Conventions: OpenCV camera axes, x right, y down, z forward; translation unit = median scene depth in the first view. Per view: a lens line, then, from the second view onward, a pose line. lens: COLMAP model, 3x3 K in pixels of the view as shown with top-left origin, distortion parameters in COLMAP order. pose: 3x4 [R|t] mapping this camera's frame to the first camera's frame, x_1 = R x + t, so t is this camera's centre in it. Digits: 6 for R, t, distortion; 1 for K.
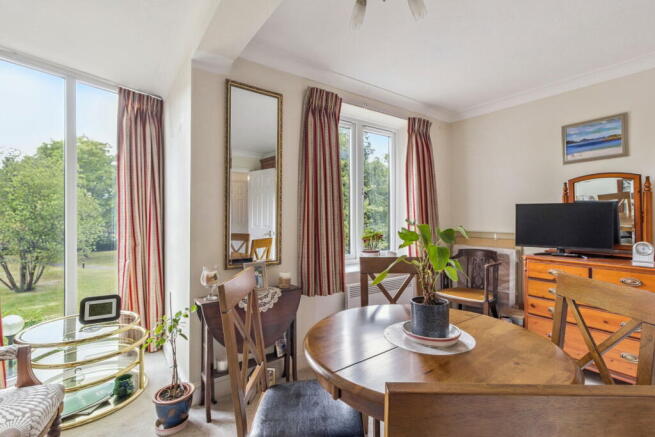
lens RADIAL K [[304.3, 0, 327.5], [0, 304.3, 218.5], [0, 0, 1]] dist [0.000403, 0.000015]
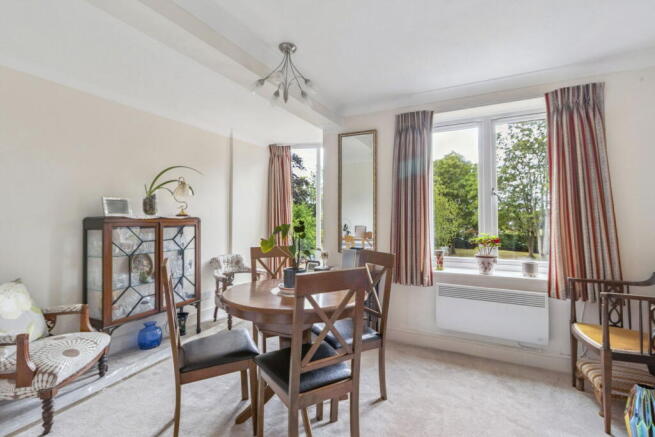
lens RADIAL K [[304.3, 0, 327.5], [0, 304.3, 218.5], [0, 0, 1]] dist [0.000403, 0.000015]
pose [[0.467156, -0.006121, -0.884154, 0.857557], [-0.001511, 0.999969, -0.007722, 0.003939], [0.884173, 0.004943, 0.467133, 0.152230]]
